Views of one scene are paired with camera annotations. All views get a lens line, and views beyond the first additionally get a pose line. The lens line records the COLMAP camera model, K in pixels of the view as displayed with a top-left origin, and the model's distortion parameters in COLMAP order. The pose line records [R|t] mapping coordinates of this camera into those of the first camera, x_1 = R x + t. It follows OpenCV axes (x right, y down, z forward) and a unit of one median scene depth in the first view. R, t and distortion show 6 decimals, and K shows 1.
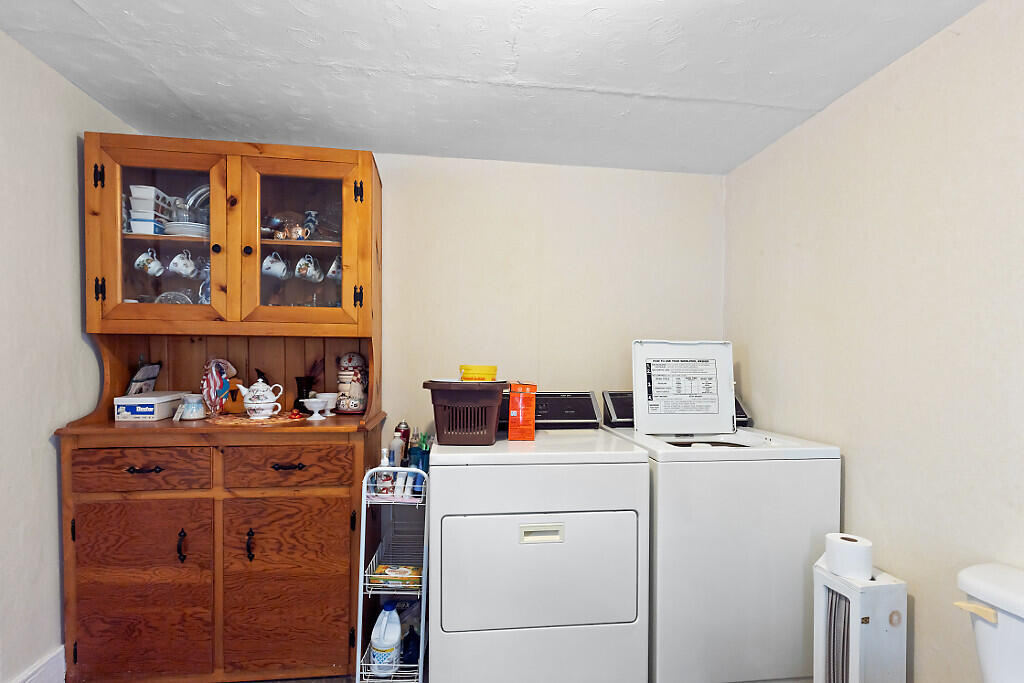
lens RADIAL K [[465.9, 0, 509.2], [0, 465.9, 370.3], [0, 0, 1]] dist [-0.002295, -0.000178]
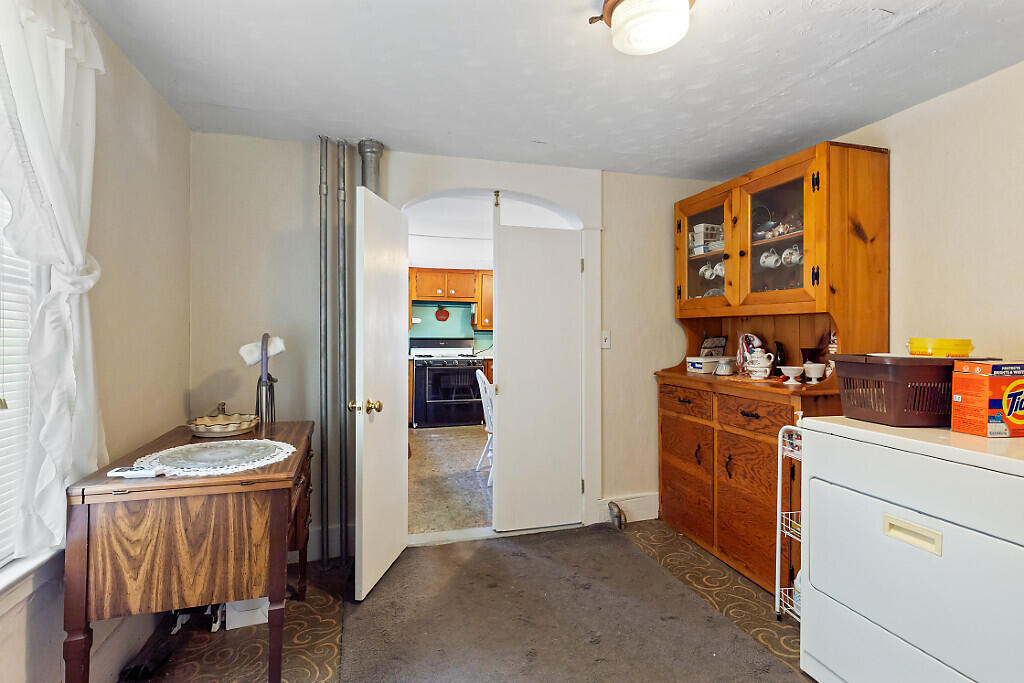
lens RADIAL K [[465.5, 0, 511.8], [0, 465.5, 336.8], [0, 0, 1]] dist [-0.000216, 0.000081]
pose [[0.174721, 0.000486, -0.984618, 0.665533], [-0.020751, 0.999780, -0.003189, 0.005072], [0.984399, 0.020989, 0.174692, 0.101333]]
